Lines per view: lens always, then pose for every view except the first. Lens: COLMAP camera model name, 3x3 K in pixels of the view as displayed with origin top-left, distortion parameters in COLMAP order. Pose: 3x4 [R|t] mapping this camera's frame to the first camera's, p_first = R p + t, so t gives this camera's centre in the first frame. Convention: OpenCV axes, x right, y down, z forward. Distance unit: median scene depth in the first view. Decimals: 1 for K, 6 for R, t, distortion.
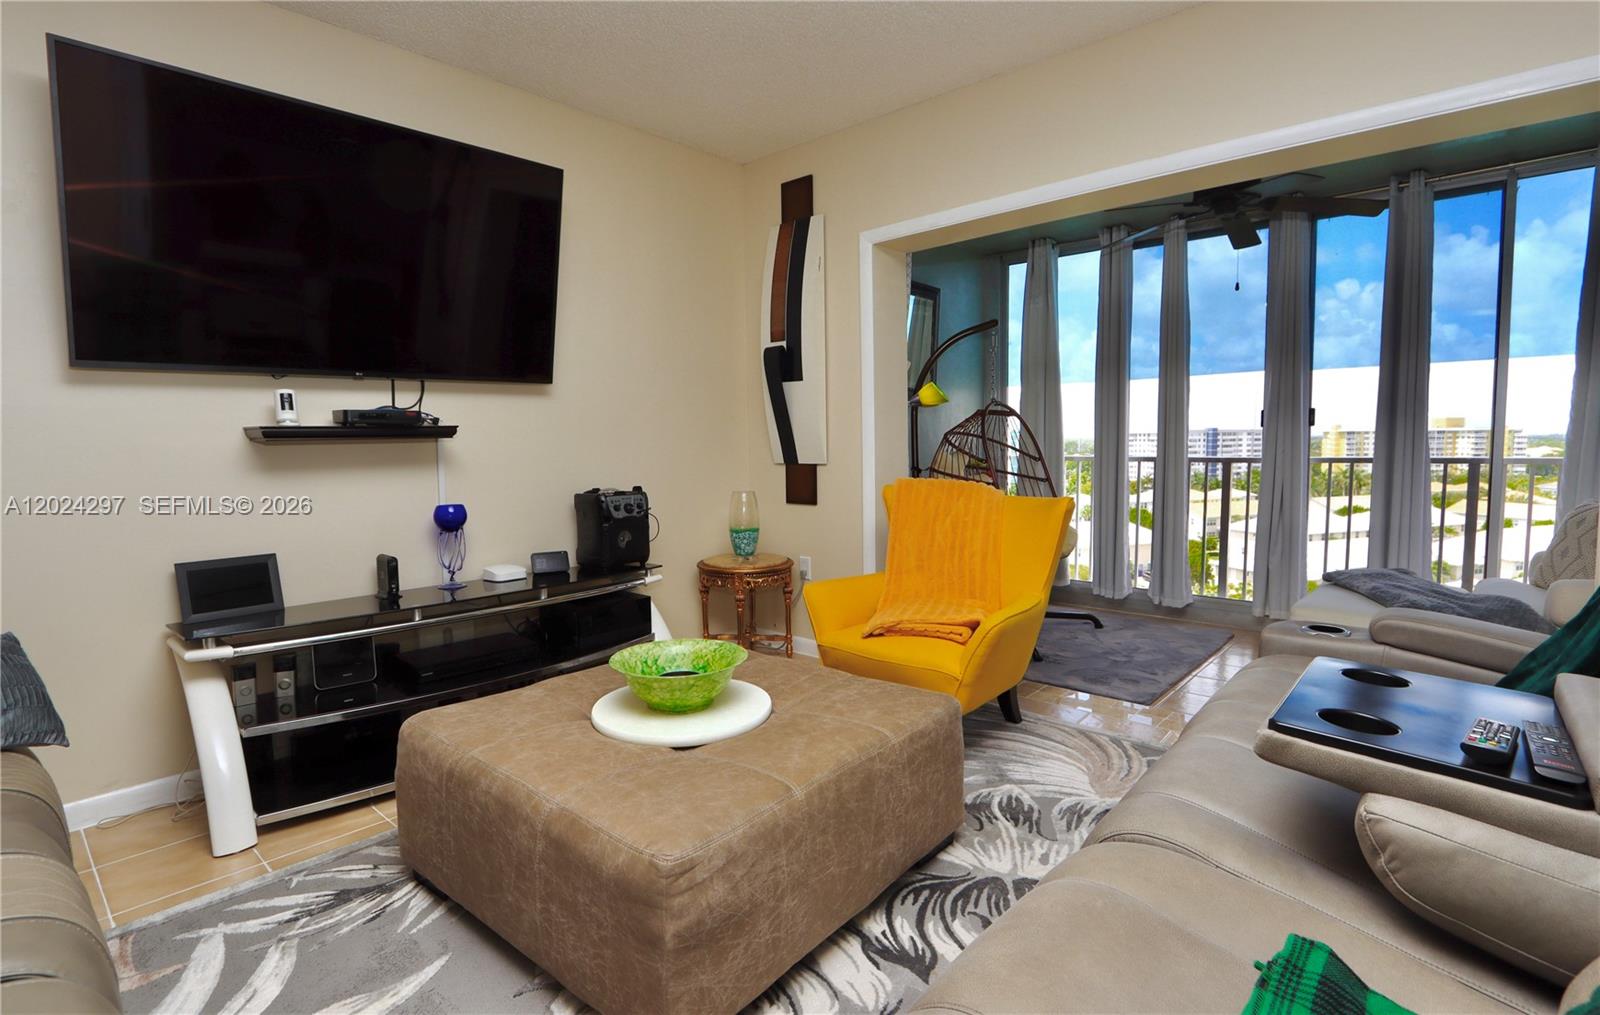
lens RADIAL K [[769.5, 0, 801.2], [0, 769.5, 502.2], [0, 0, 1]] dist [-0.015986, -0.000116]
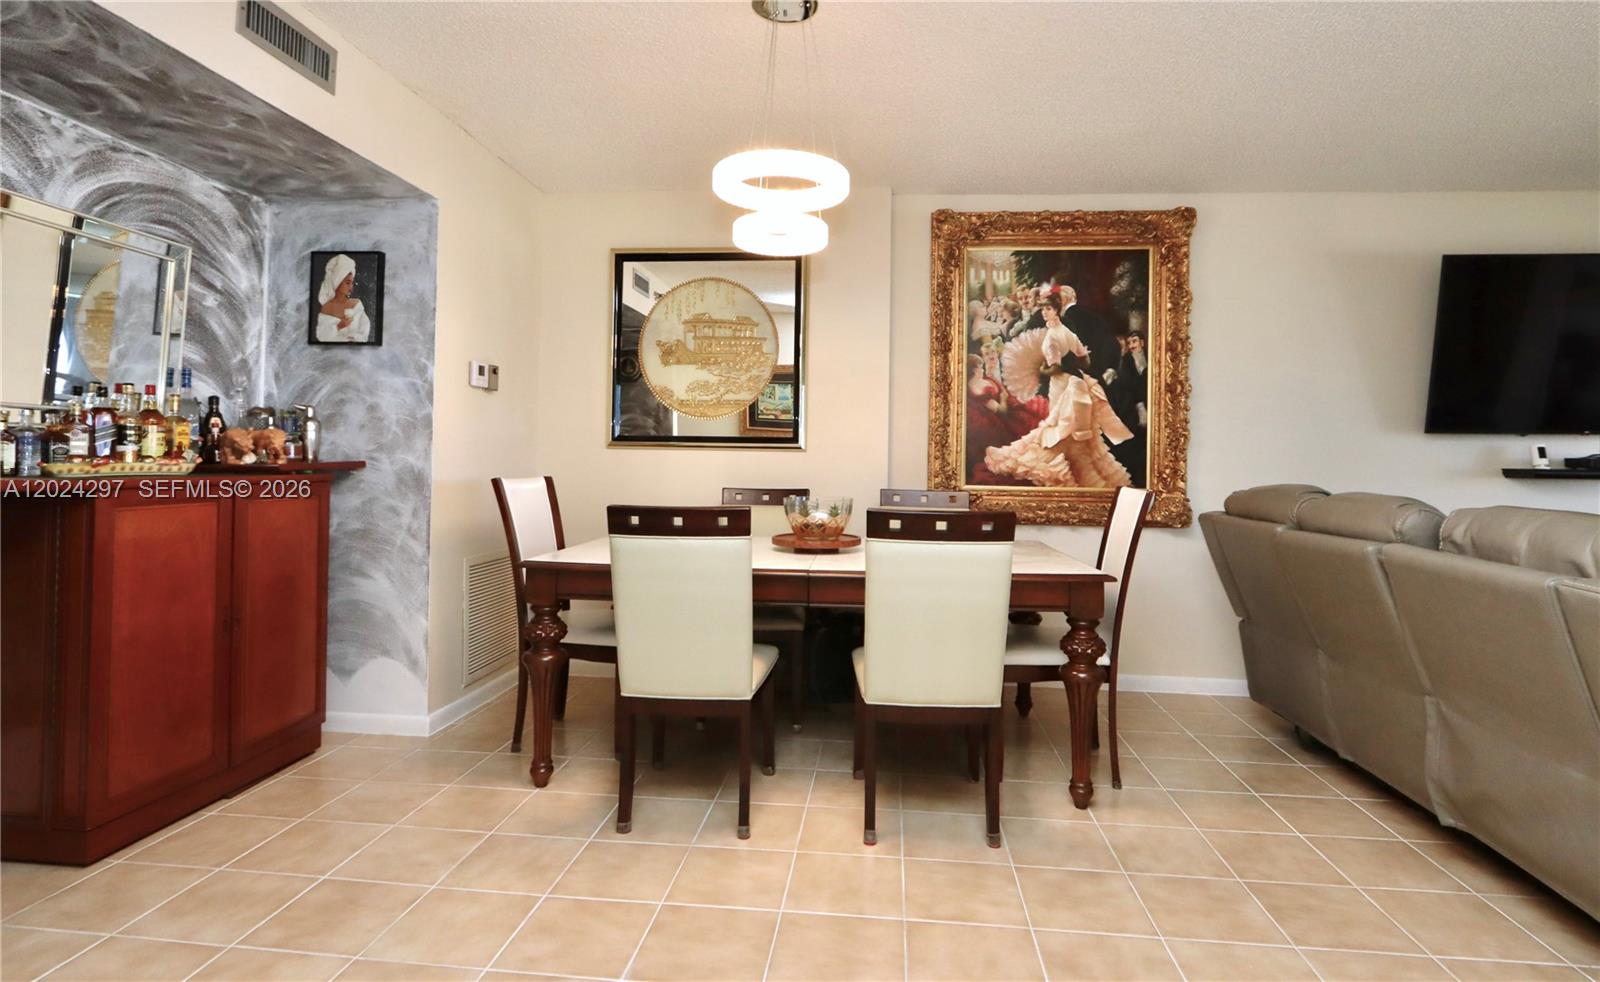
lens RADIAL K [[797.3, 0, 809.0], [0, 797.3, 444.1], [0, 0, 1]] dist [-0.007174, -0.000159]
pose [[0.590599, 0.007038, -0.806935, -0.209978], [-0.090868, 0.994182, -0.057836, 0.053684], [0.801833, 0.107482, 0.587802, -0.801726]]
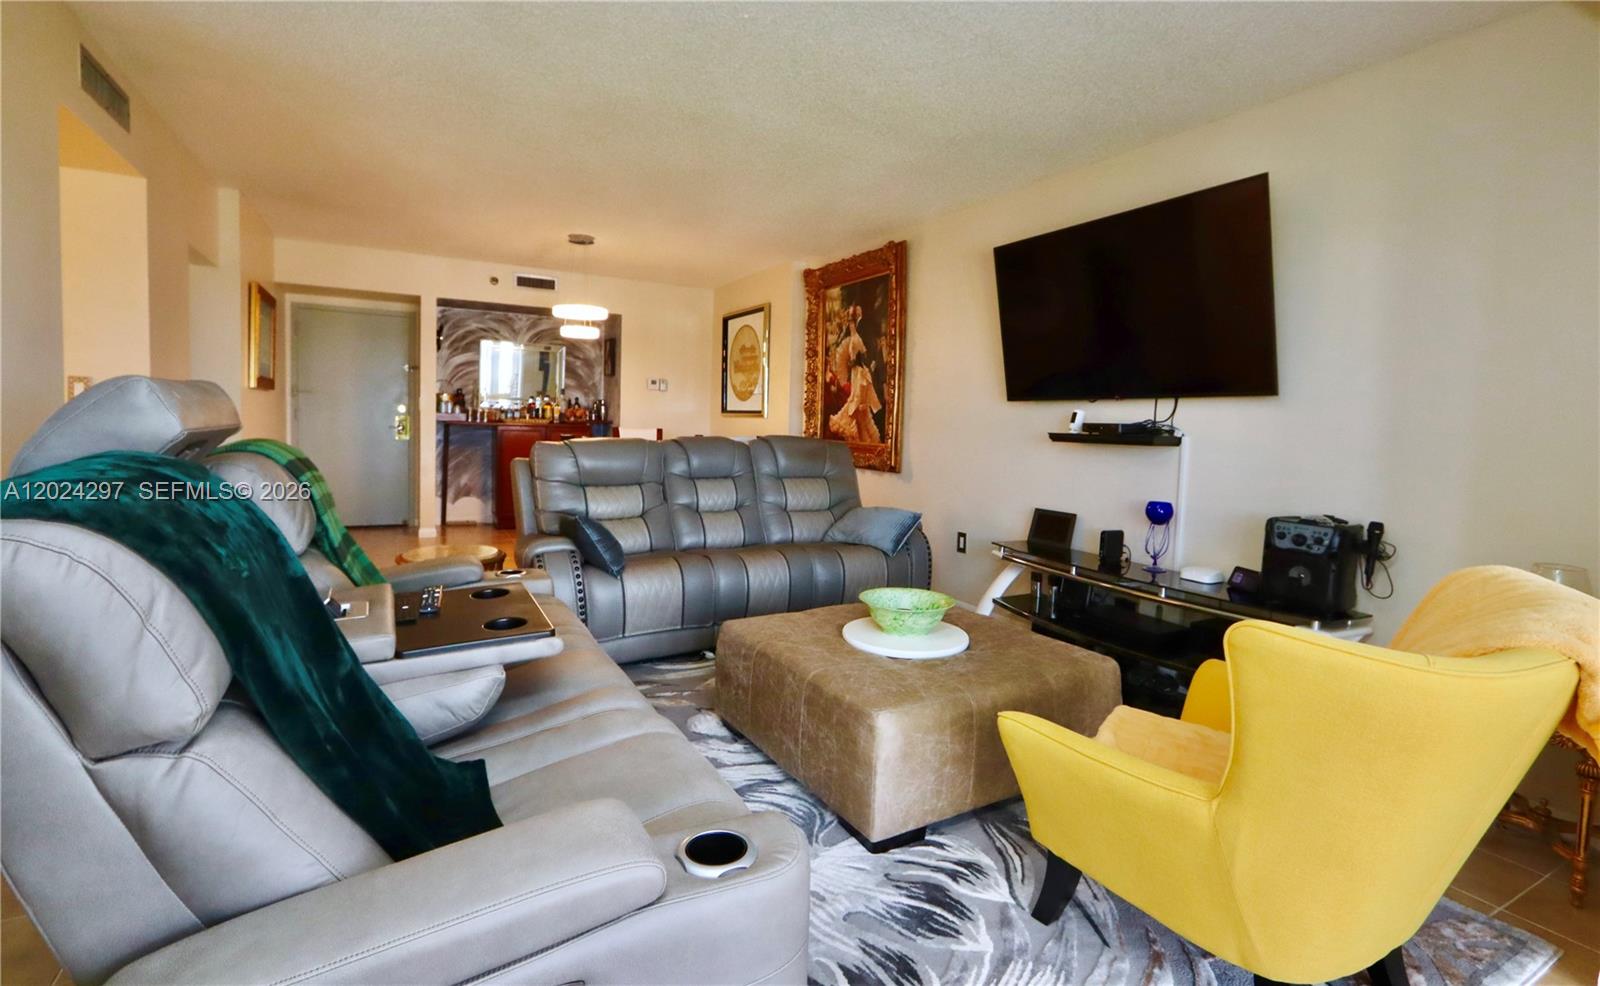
lens RADIAL K [[722.7, 0, 791.6], [0, 722.7, 457.3], [0, 0, 1]] dist [-0.001672, -0.000031]
pose [[-0.331467, 0.052220, -0.942021, 0.704626], [-0.104248, 0.990326, 0.091579, -0.096979], [0.937690, 0.128560, -0.322817, 0.725770]]
